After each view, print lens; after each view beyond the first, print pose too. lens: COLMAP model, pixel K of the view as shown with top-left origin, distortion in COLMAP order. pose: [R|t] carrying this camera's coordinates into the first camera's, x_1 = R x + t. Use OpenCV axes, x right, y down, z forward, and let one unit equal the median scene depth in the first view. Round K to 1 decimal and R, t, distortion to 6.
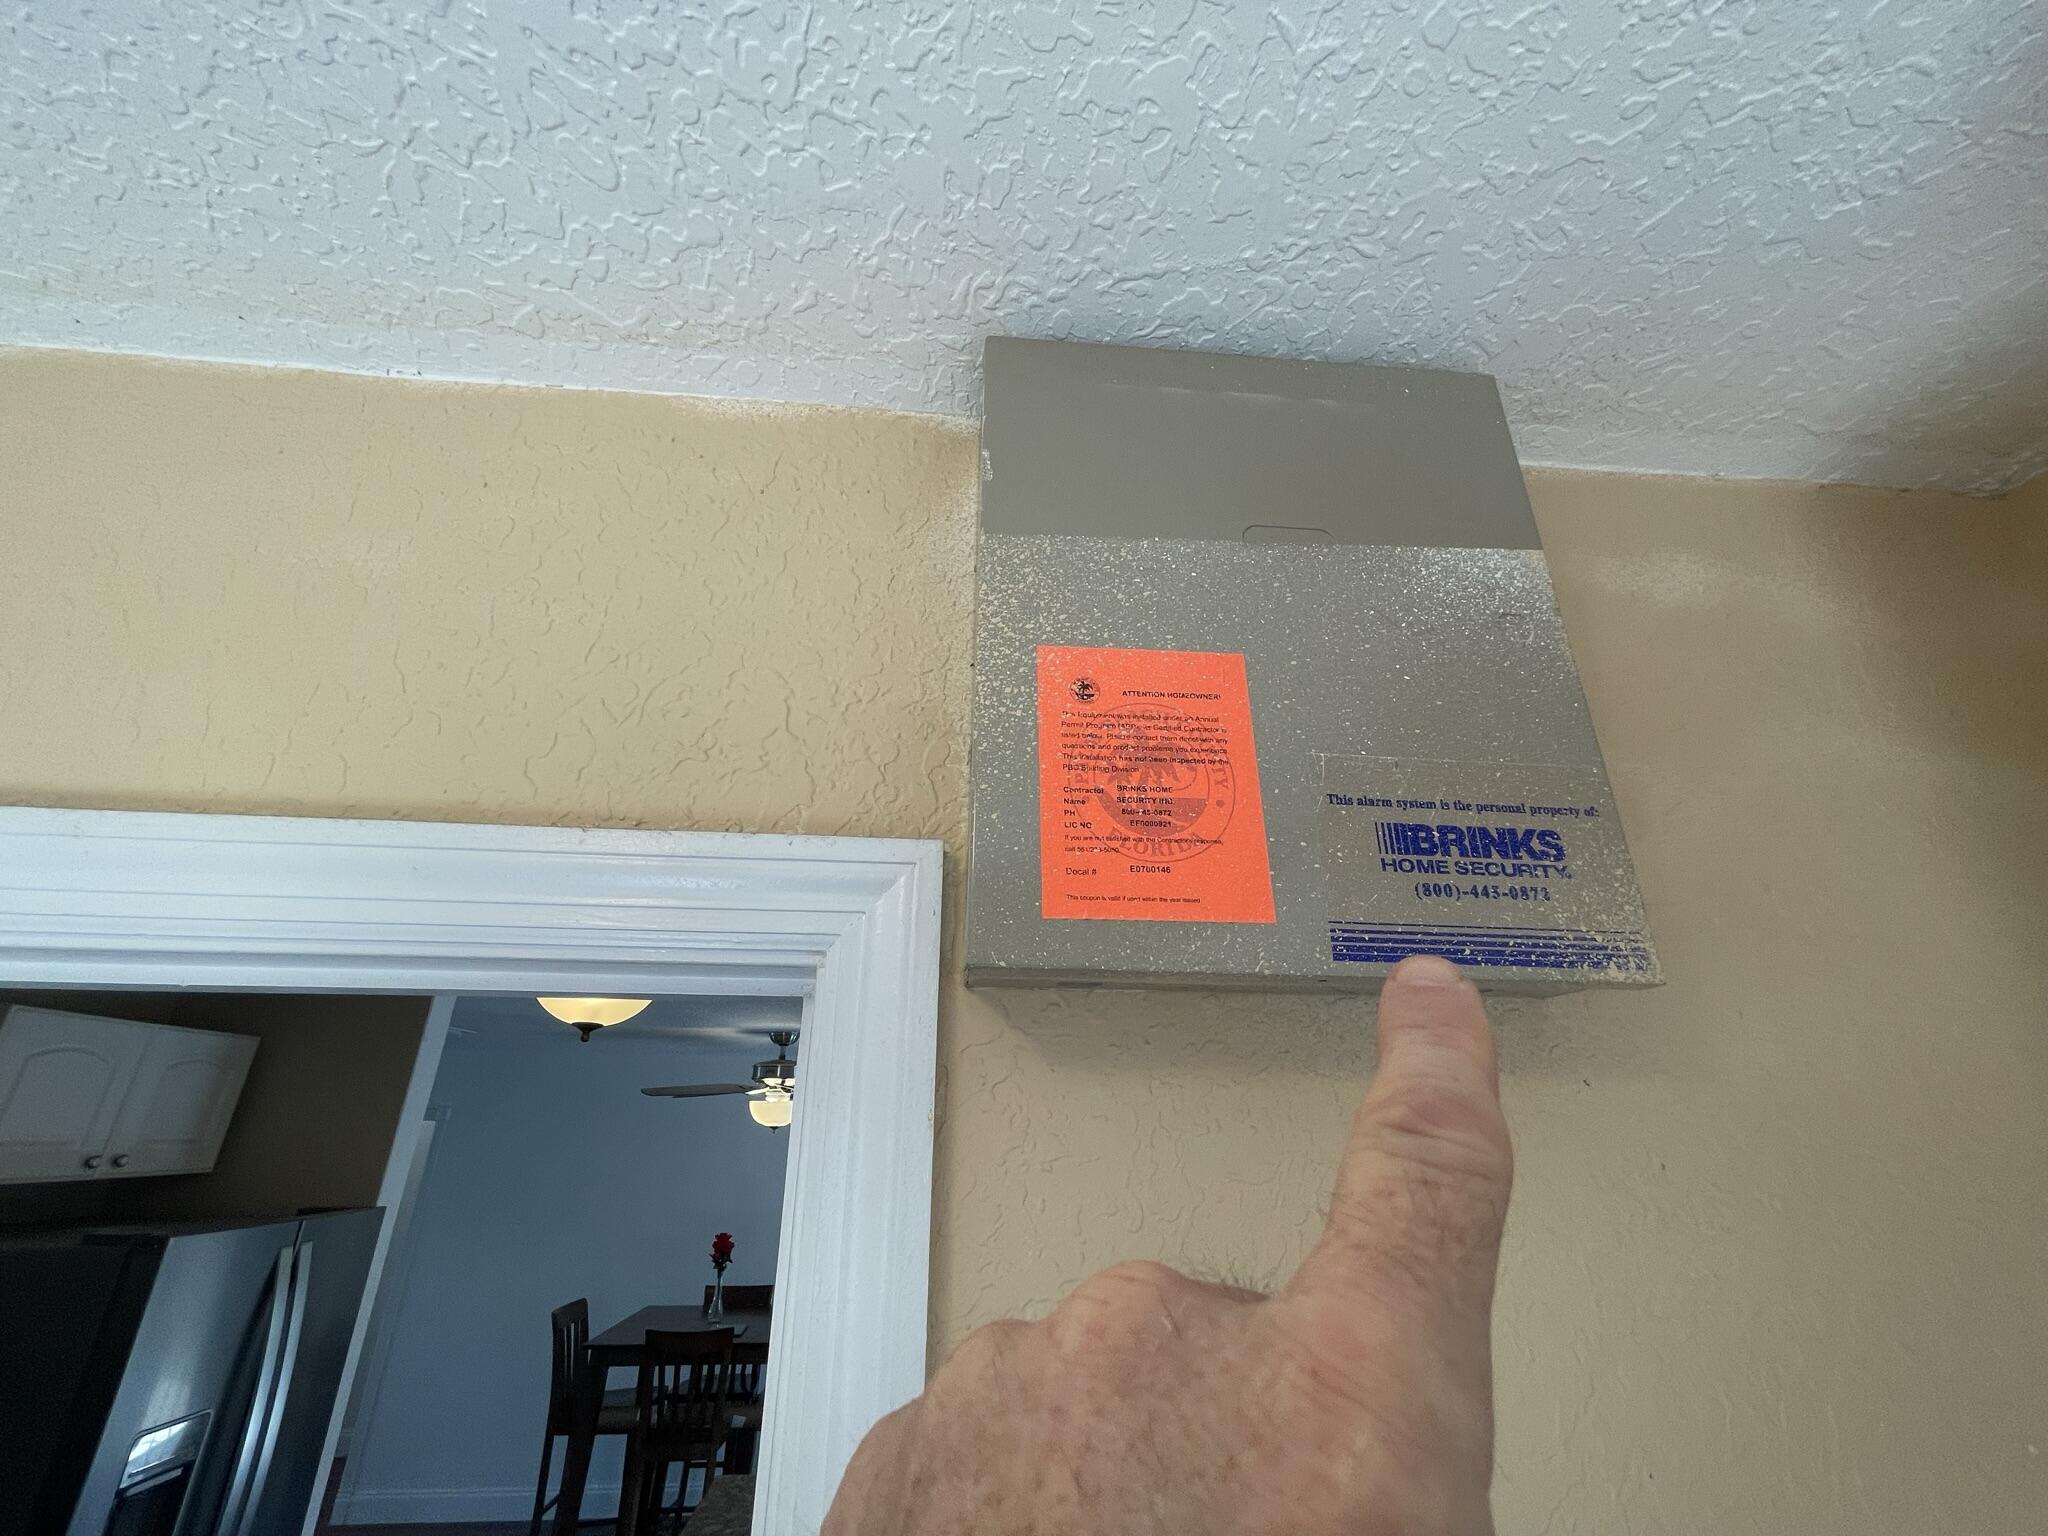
lens RADIAL K [[831.8, 0, 1016.8], [0, 831.8, 758.8], [0, 0, 1]] dist [0.004310, -0.006355]
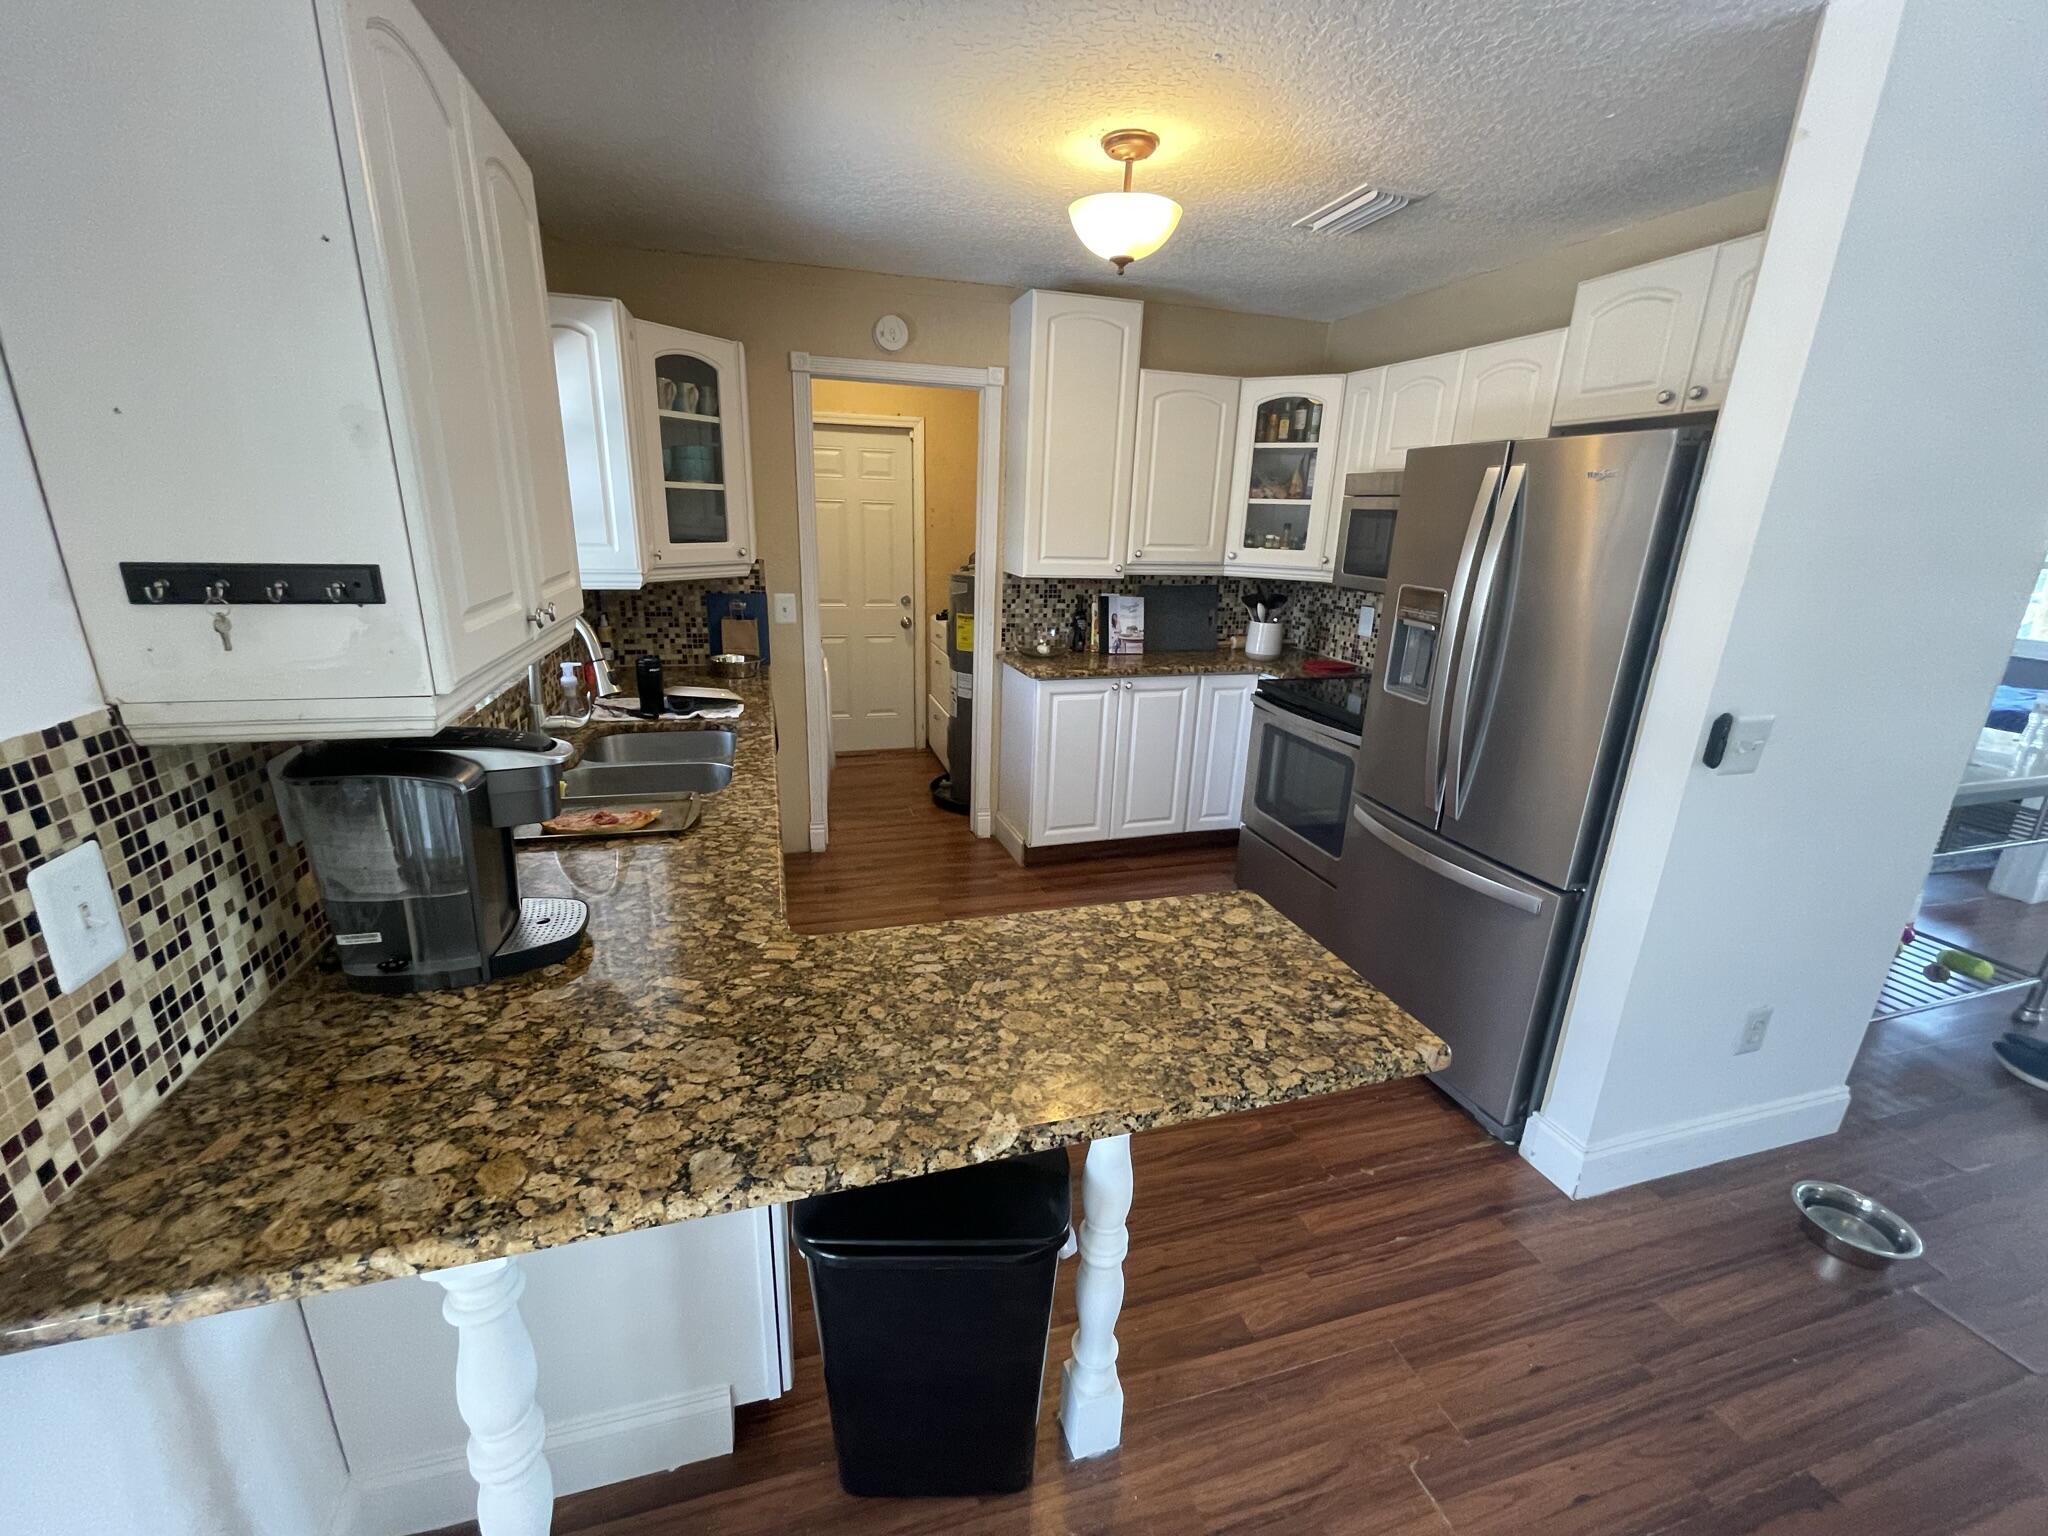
lens RADIAL K [[831.8, 0, 1016.8], [0, 831.8, 758.8], [0, 0, 1]] dist [0.004310, -0.006355]
pose [[-0.981762, 0.020701, -0.188981, -0.068224], [0.044091, 0.991744, -0.120415, 0.578155], [0.184928, -0.126551, -0.974570, 1.018138]]
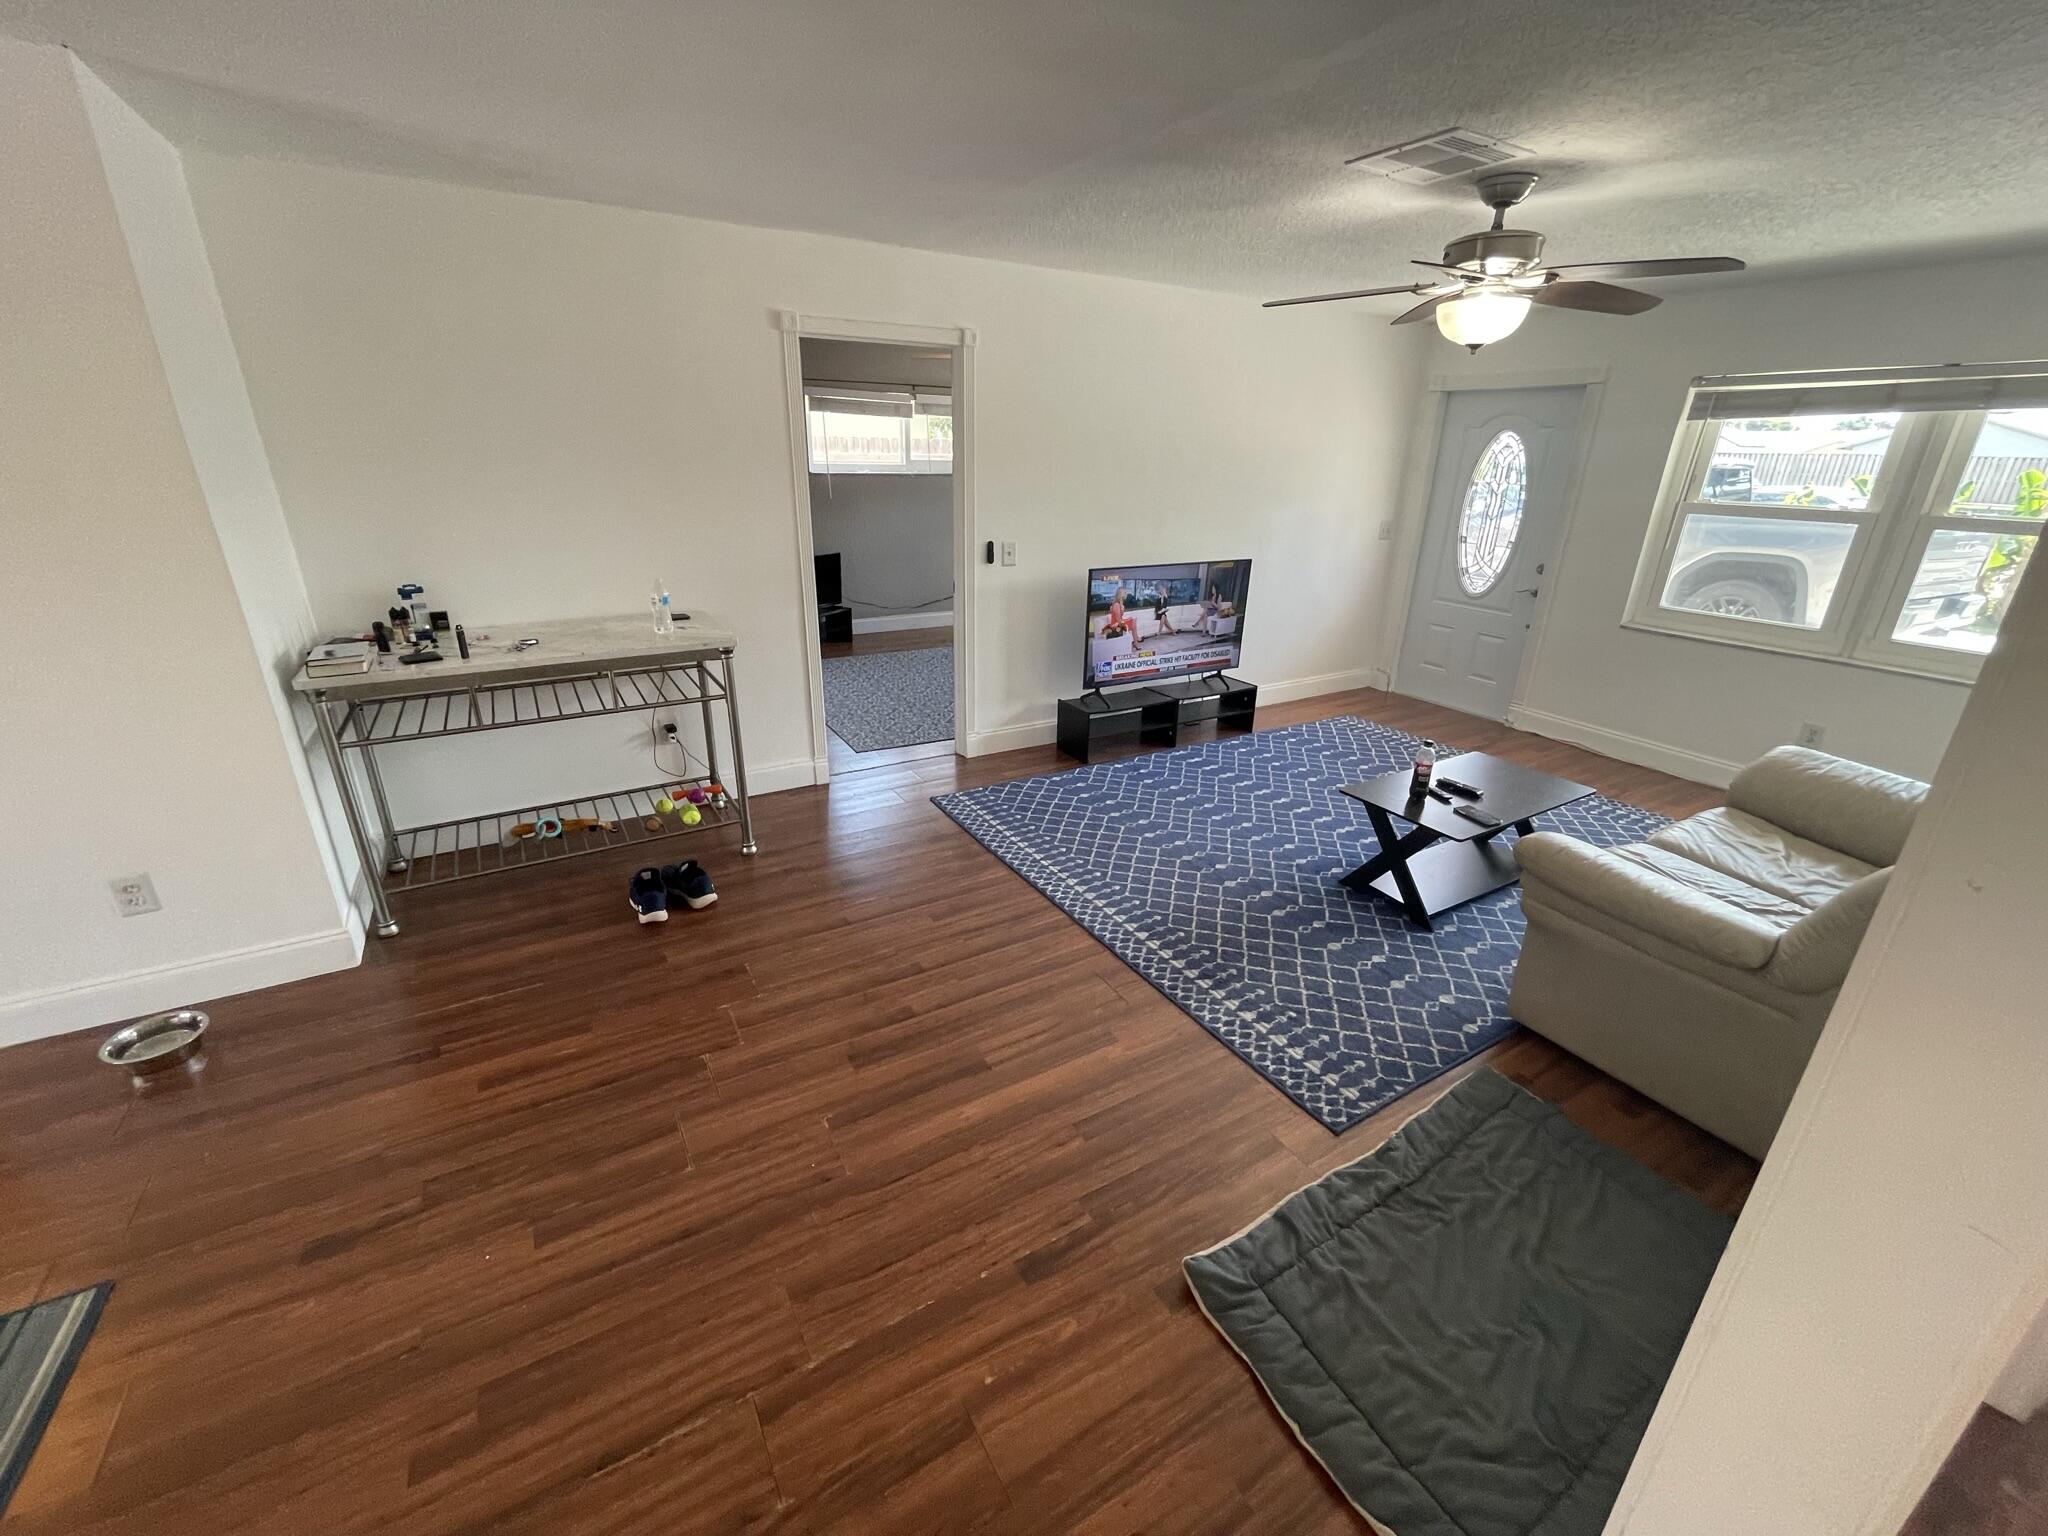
lens RADIAL K [[829.1, 0, 1021.8], [0, 829.1, 767.8], [0, 0, 1]] dist [-0.000609, -0.000062]
pose [[-0.907222, 0.134767, -0.398480, -1.030363], [0.151297, 0.988436, -0.010166, 0.725068], [0.392502, -0.069512, -0.917121, 1.417386]]
